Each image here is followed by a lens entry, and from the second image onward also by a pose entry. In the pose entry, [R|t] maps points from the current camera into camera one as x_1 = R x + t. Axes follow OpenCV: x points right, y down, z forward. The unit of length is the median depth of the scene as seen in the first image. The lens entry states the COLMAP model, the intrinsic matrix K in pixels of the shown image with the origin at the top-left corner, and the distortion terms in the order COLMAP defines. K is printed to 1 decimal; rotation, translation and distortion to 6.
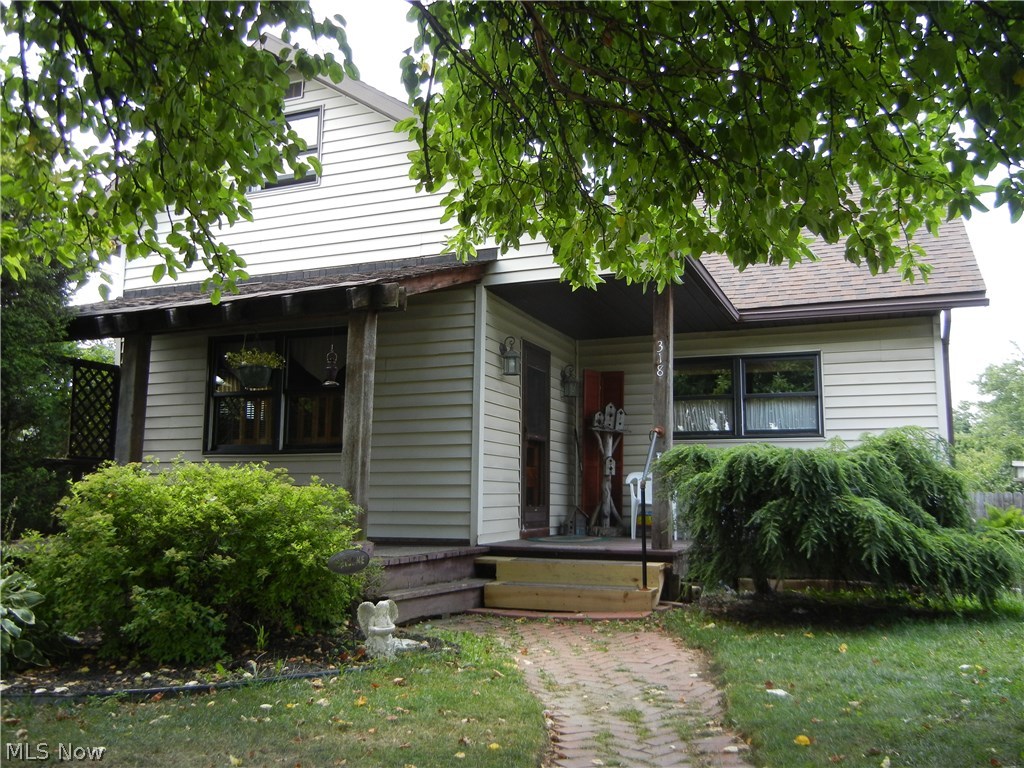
lens RADIAL K [[881.1, 0, 510.6], [0, 881.1, 383.0], [0, 0, 1]] dist [0.006745, 0.004438]
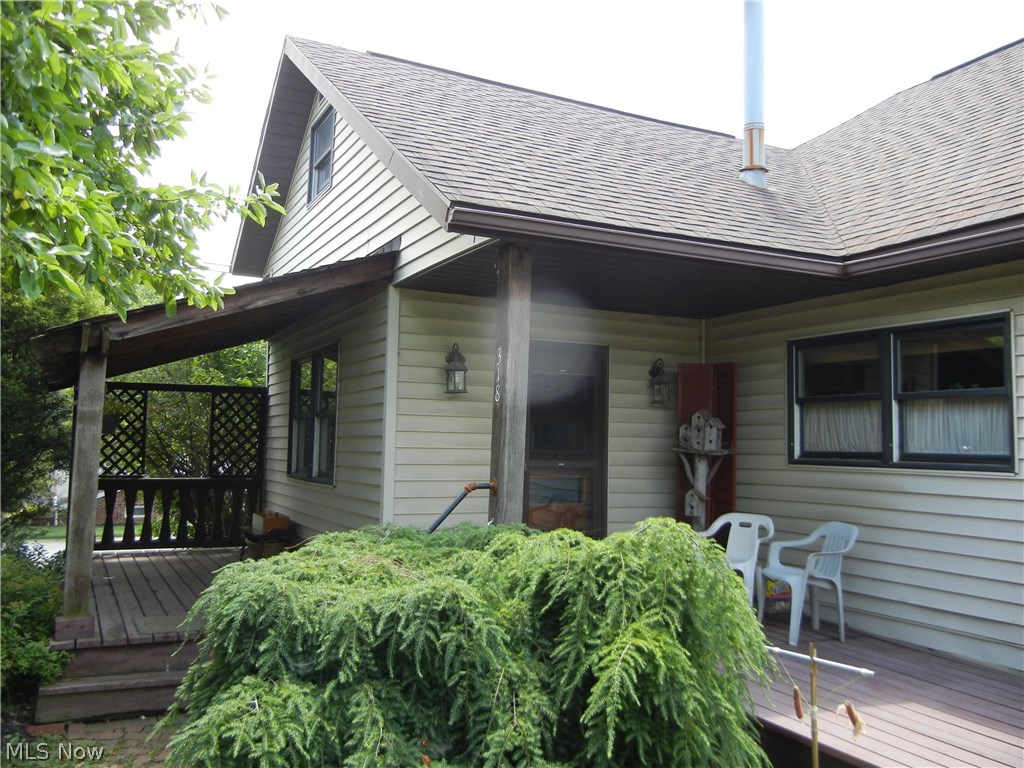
lens RADIAL K [[881.1, 0, 513.5], [0, 881.1, 382.3], [0, 0, 1]] dist [0.006745, 0.004438]
pose [[0.763640, -0.039655, -0.644423, 0.465778], [0.073771, 0.996934, 0.026072, -0.030249], [0.641414, -0.067450, 0.764224, 0.386863]]
